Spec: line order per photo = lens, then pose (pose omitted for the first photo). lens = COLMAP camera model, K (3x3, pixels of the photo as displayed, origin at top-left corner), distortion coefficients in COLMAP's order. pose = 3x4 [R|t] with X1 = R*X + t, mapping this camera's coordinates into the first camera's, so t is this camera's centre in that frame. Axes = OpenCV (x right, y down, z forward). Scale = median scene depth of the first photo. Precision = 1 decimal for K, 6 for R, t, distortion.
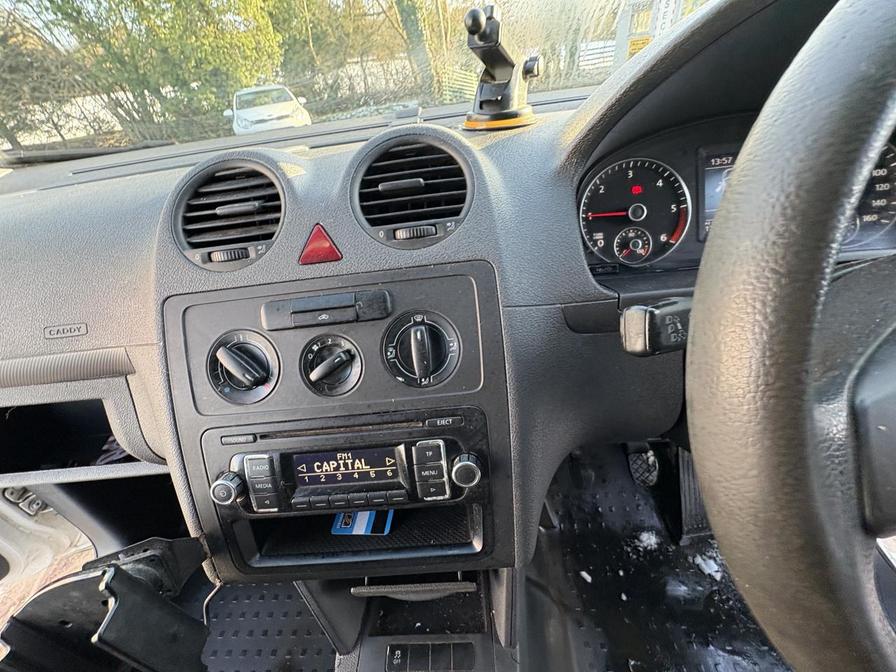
lens RADIAL K [[357.0, 0, 448.7], [0, 357.0, 338.6], [0, 0, 1]] dist [0.002711, -0.000154]
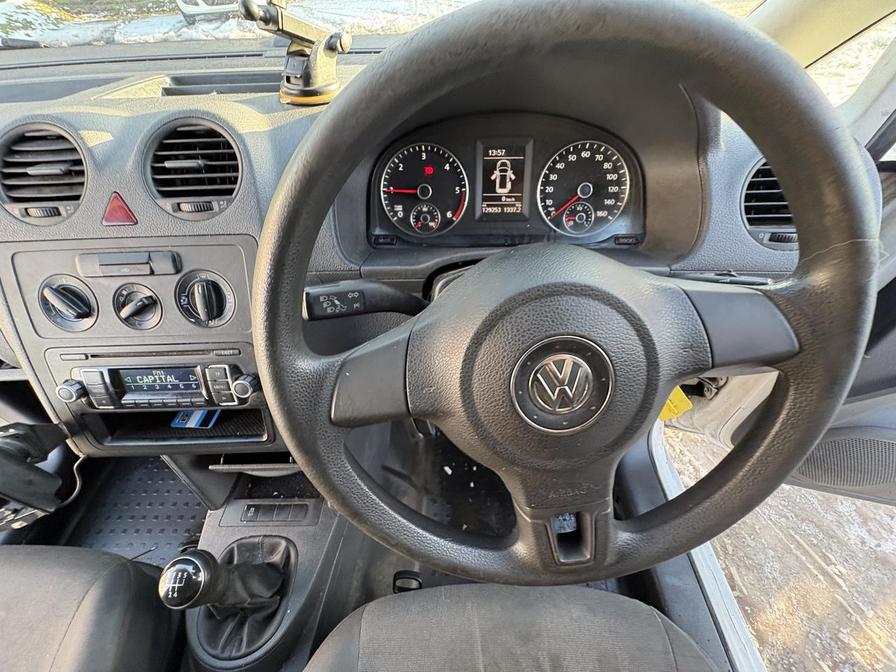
lens RADIAL K [[357.0, 0, 448.7], [0, 357.0, 338.6], [0, 0, 1]] dist [0.002711, -0.000154]
pose [[0.995542, 0.055279, 0.076423, 0.680969], [-0.070301, 0.975062, 0.210504, -0.160525], [-0.062881, -0.214938, 0.974601, -0.367624]]
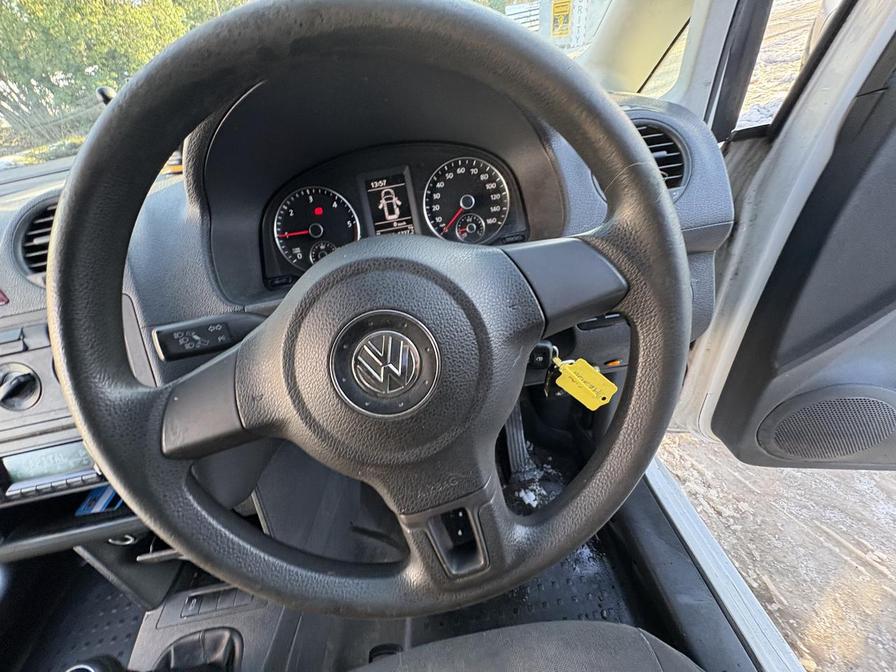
lens RADIAL K [[356.3, 0, 447.7], [0, 356.3, 338.6], [0, 0, 1]] dist [0.003757, 0.000008]
pose [[0.989882, -0.113722, 0.084860, 1.044071], [0.108713, 0.992170, 0.061489, -0.005251], [-0.091188, -0.051641, 0.994494, -0.380524]]
